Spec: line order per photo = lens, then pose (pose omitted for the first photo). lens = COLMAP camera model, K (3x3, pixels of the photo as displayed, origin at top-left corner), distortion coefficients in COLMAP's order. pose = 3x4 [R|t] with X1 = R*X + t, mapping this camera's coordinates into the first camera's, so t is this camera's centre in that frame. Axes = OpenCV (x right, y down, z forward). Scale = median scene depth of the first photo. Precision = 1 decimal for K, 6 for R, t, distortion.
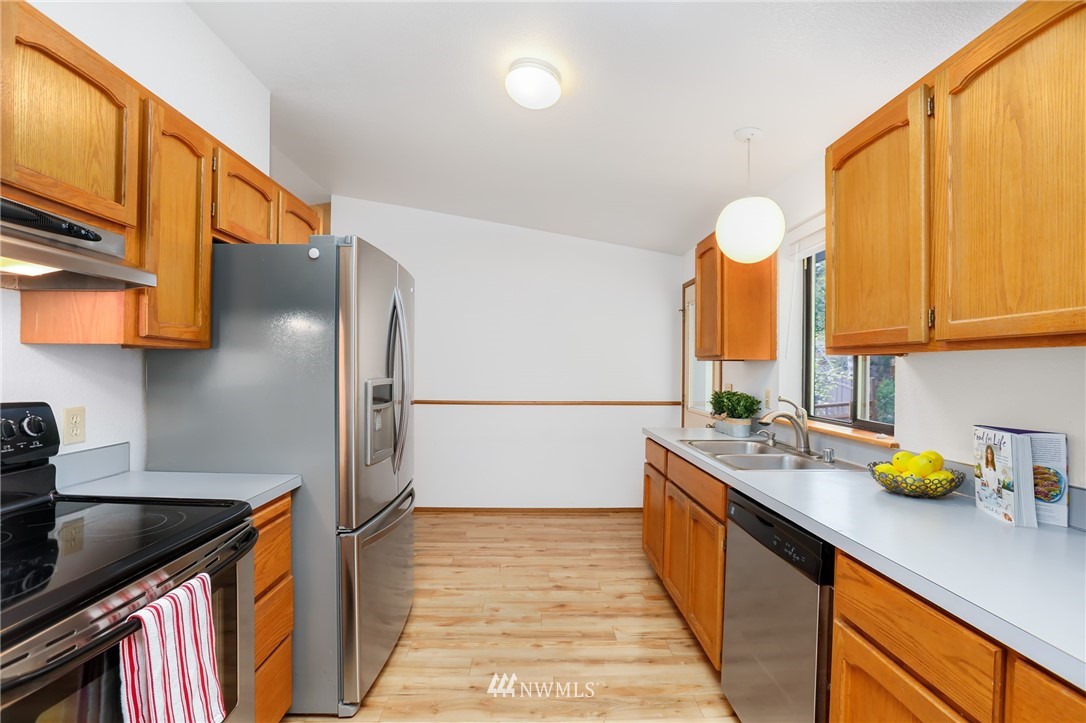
lens RADIAL K [[500.1, 0, 540.5], [0, 500.1, 366.0], [0, 0, 1]] dist [-0.052690, 0.021274]
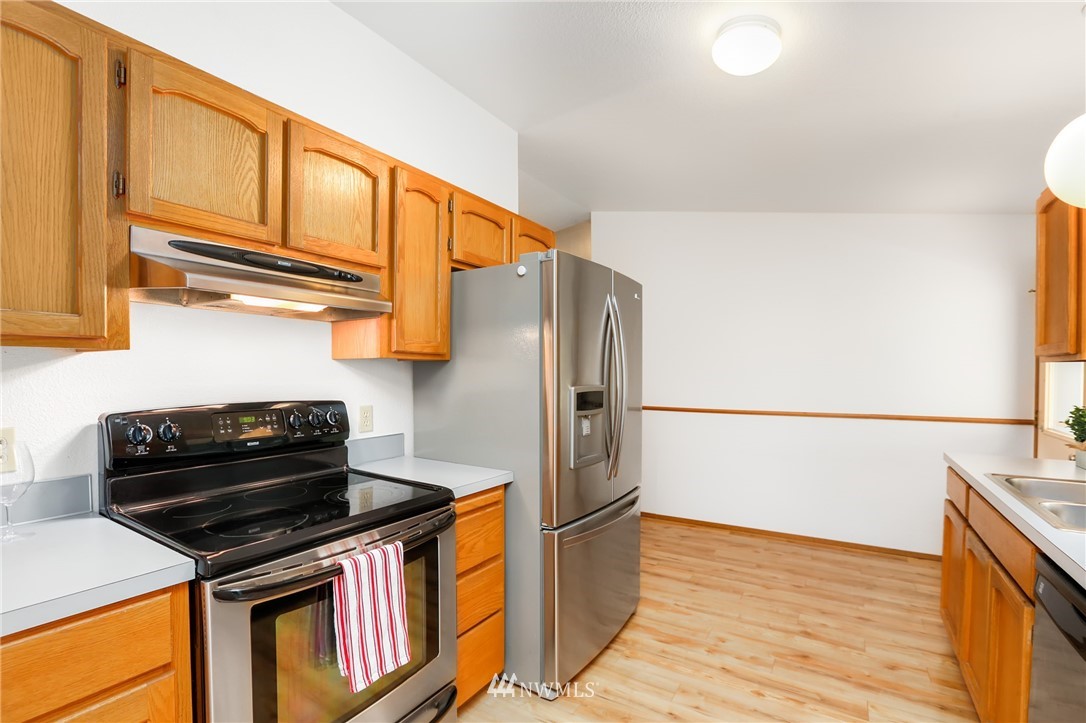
lens RADIAL K [[502.7, 0, 544.6], [0, 502.7, 377.4], [0, 0, 1]] dist [-0.055363, 0.020224]
pose [[0.831446, -0.001671, -0.555604, 0.199279], [0.007958, 0.999929, 0.008901, -0.000653], [0.555549, -0.011822, 0.831400, 0.098514]]
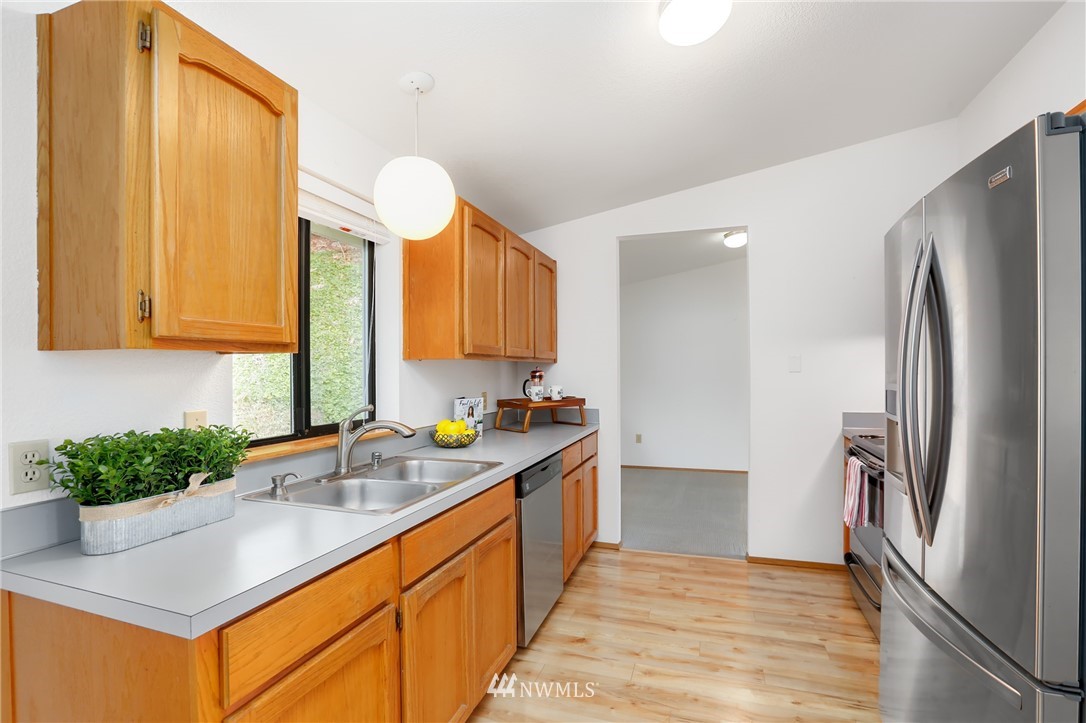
lens RADIAL K [[508.6, 0, 543.1], [0, 508.6, 371.5], [0, 0, 1]] dist [-0.058286, 0.023770]
pose [[-0.939533, 0.001635, 0.342453, -0.072818], [0.001077, 0.999998, -0.001819, 0.014093], [-0.342456, -0.001340, -0.939533, 2.102281]]
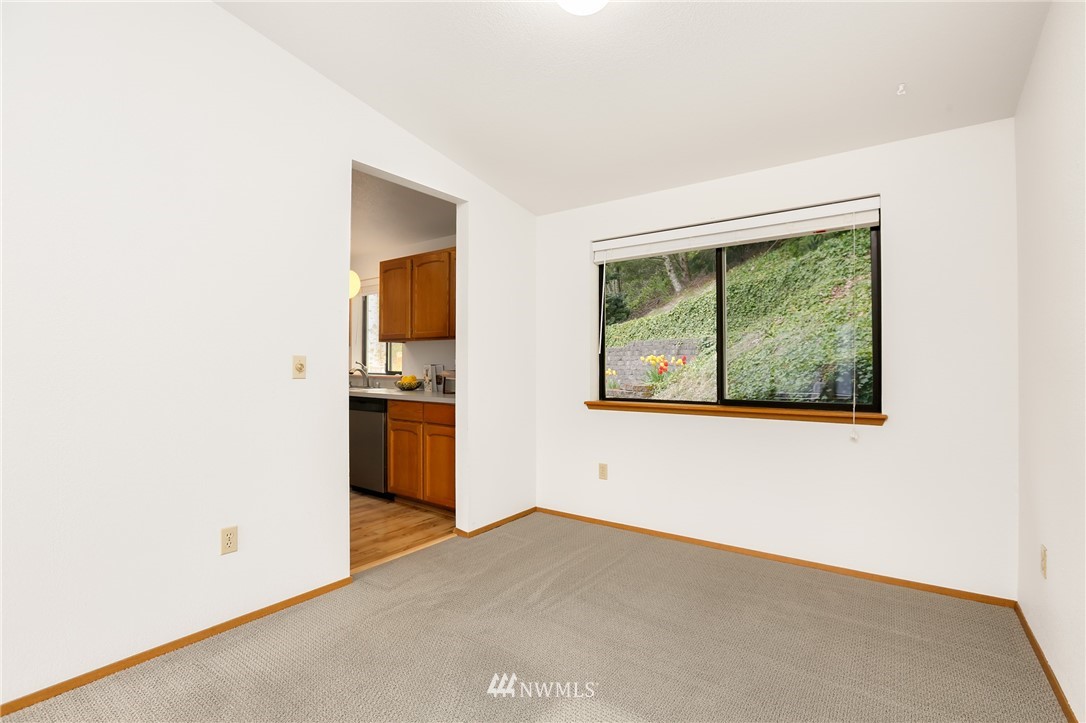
lens RADIAL K [[500.1, 0, 540.5], [0, 500.1, 366.0], [0, 0, 1]] dist [-0.052690, 0.021274]
pose [[0.609205, -0.008913, 0.792962, -0.927929], [-0.001346, 0.999924, 0.012274, 0.065936], [-0.793011, -0.008544, 0.609147, -1.205224]]
